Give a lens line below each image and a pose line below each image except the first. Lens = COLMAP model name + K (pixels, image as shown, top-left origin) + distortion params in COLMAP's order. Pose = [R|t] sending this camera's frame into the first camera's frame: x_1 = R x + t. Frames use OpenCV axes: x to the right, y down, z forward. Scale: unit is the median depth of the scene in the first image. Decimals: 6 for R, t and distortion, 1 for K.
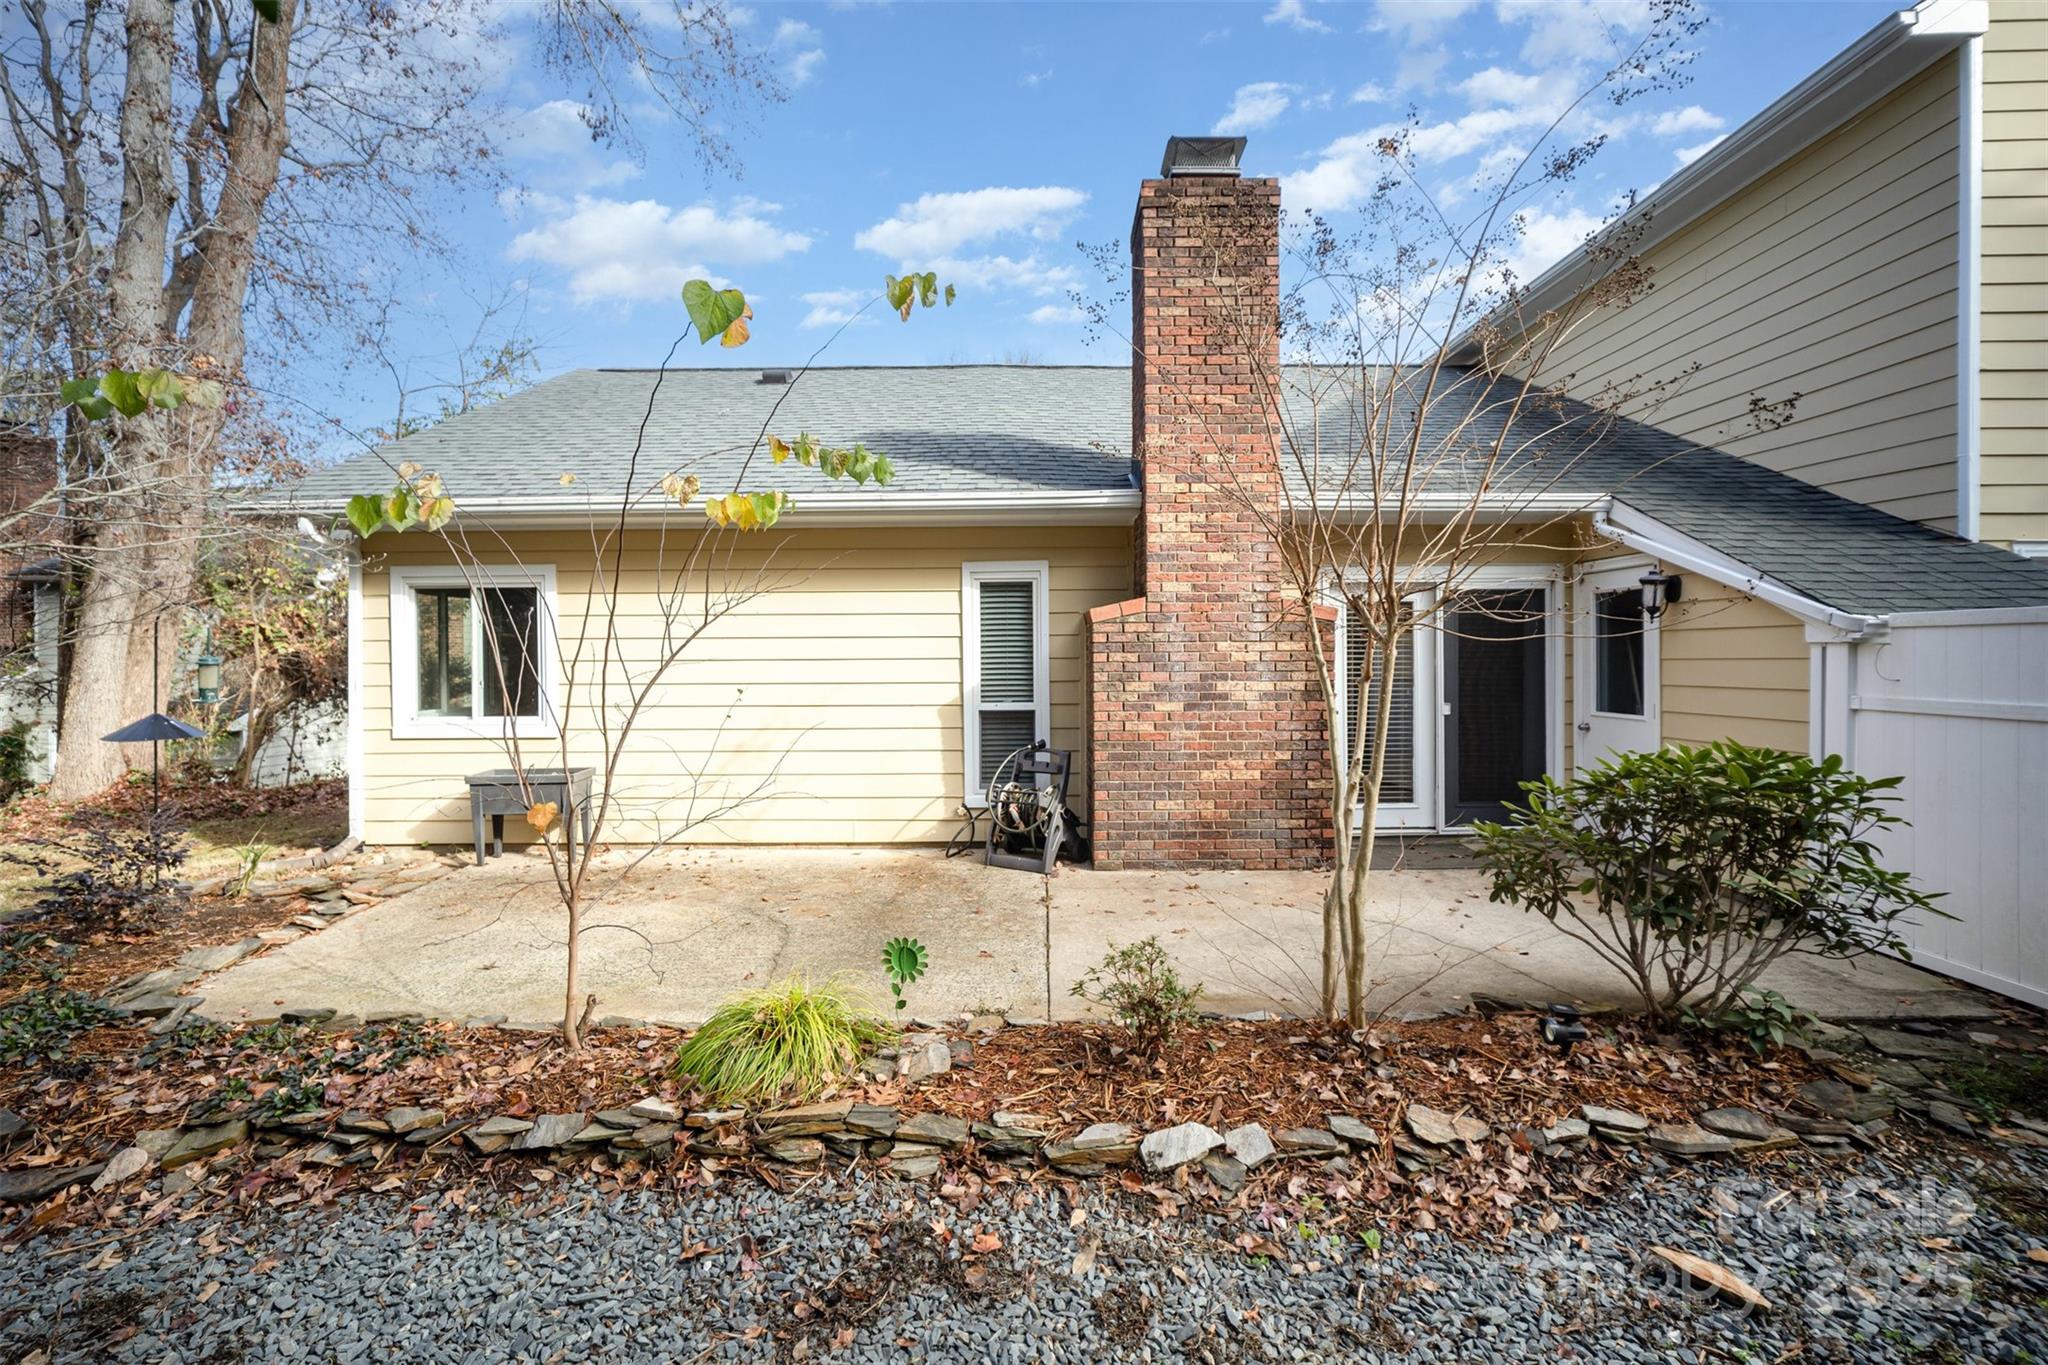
lens RADIAL K [[887.5, 0, 1023.0], [0, 887.5, 672.9], [0, 0, 1]] dist [-0.003473, 0.001161]
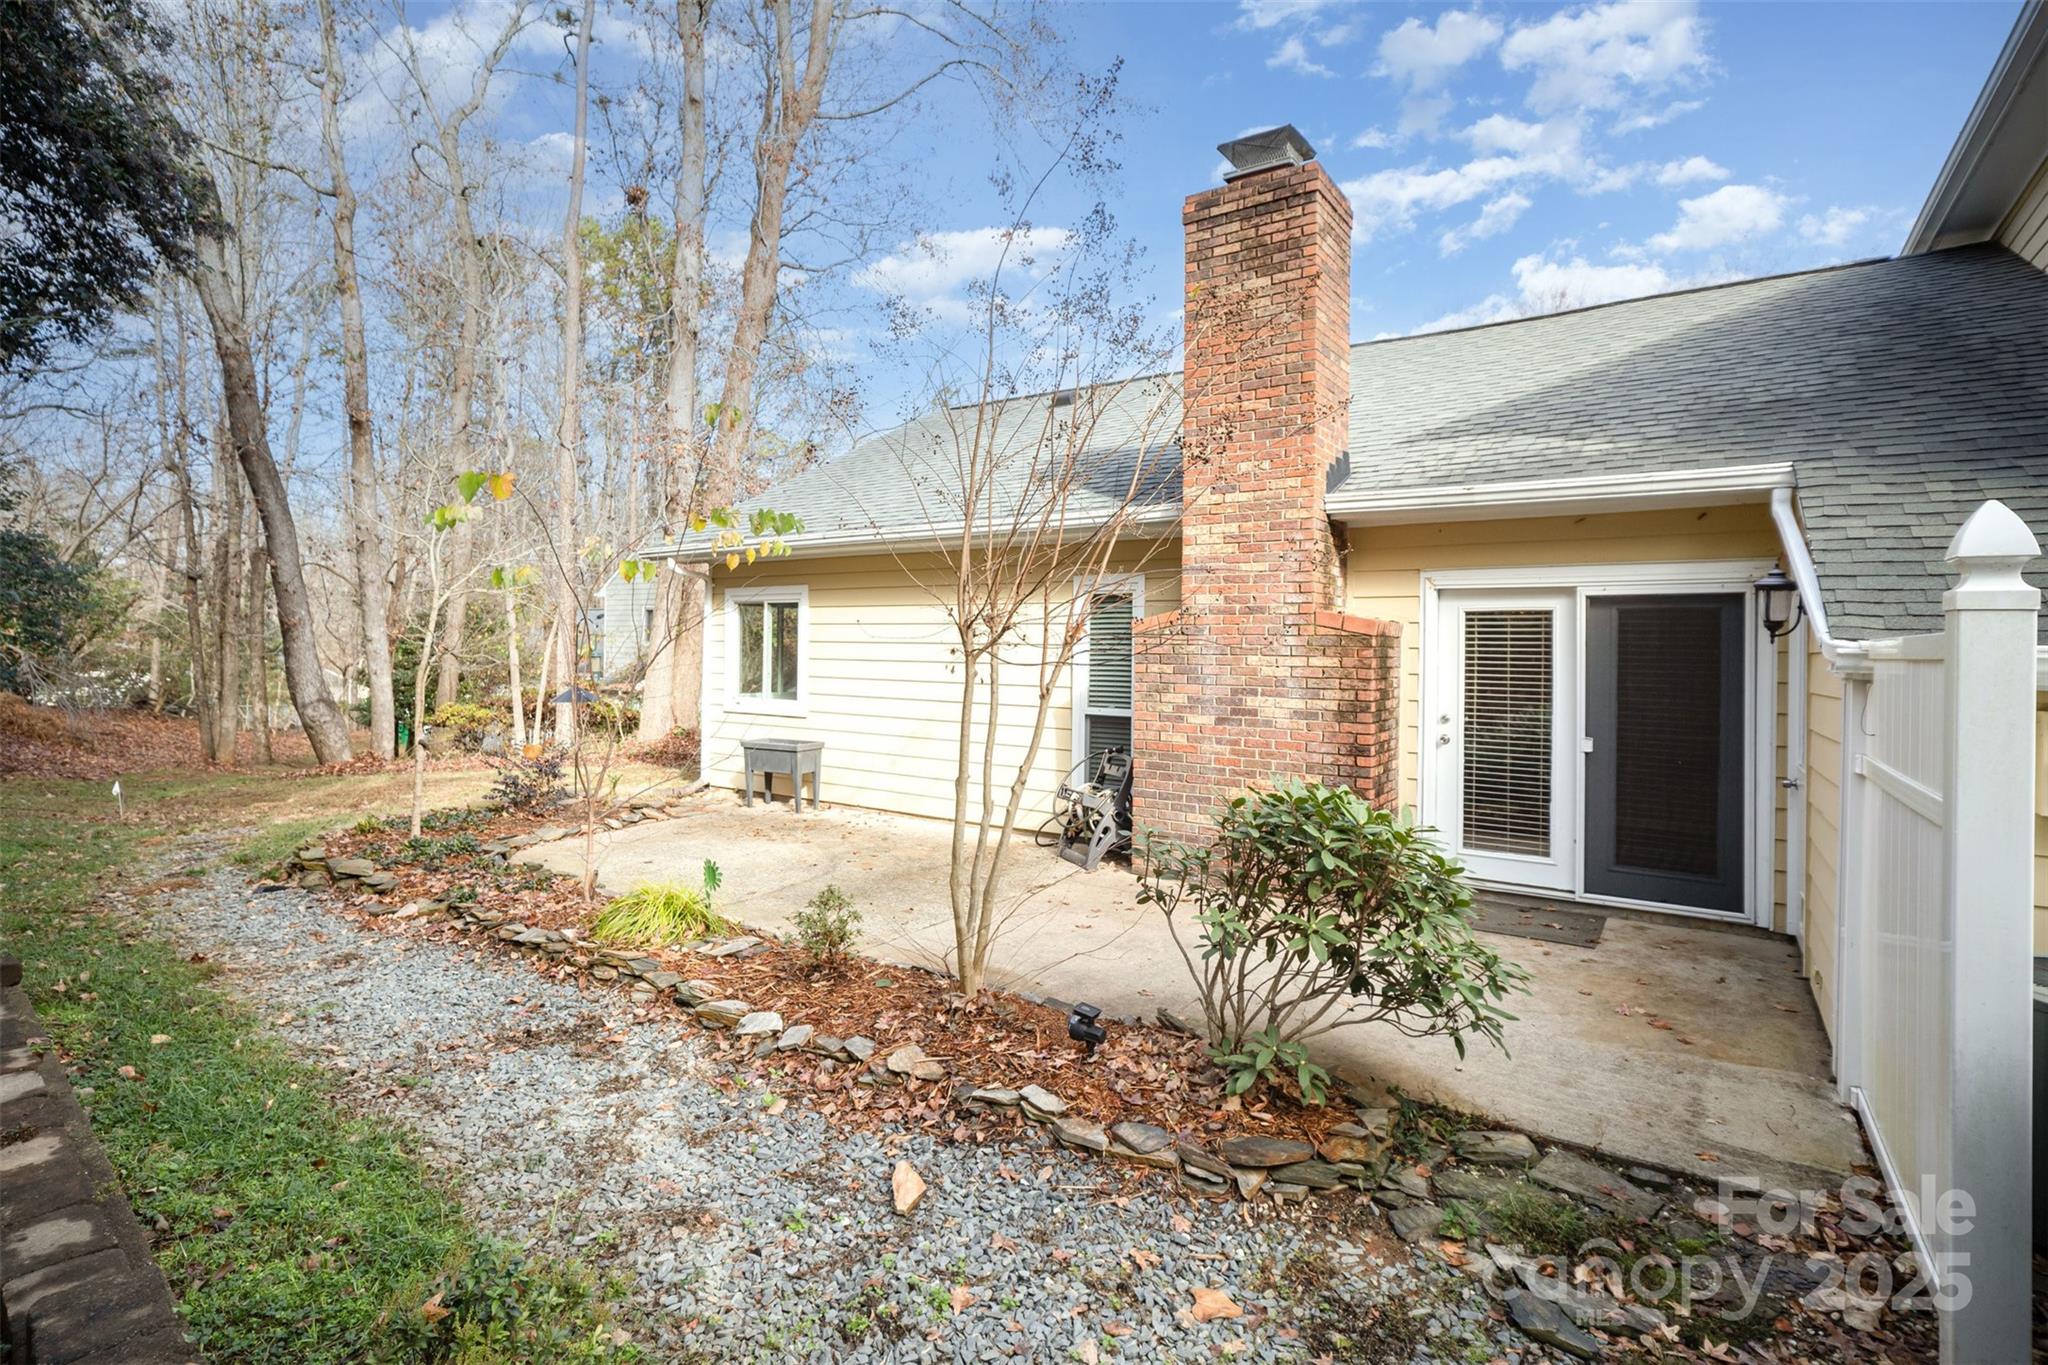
lens RADIAL K [[973.5, 0, 1023.8], [0, 973.5, 665.2], [0, 0, 1]] dist [0.000260, -0.000048]
pose [[0.822688, 0.025446, -0.567924, 0.619400], [-0.030202, 0.999543, 0.001034, -0.018113], [0.567691, 0.016302, 0.823080, -0.010350]]
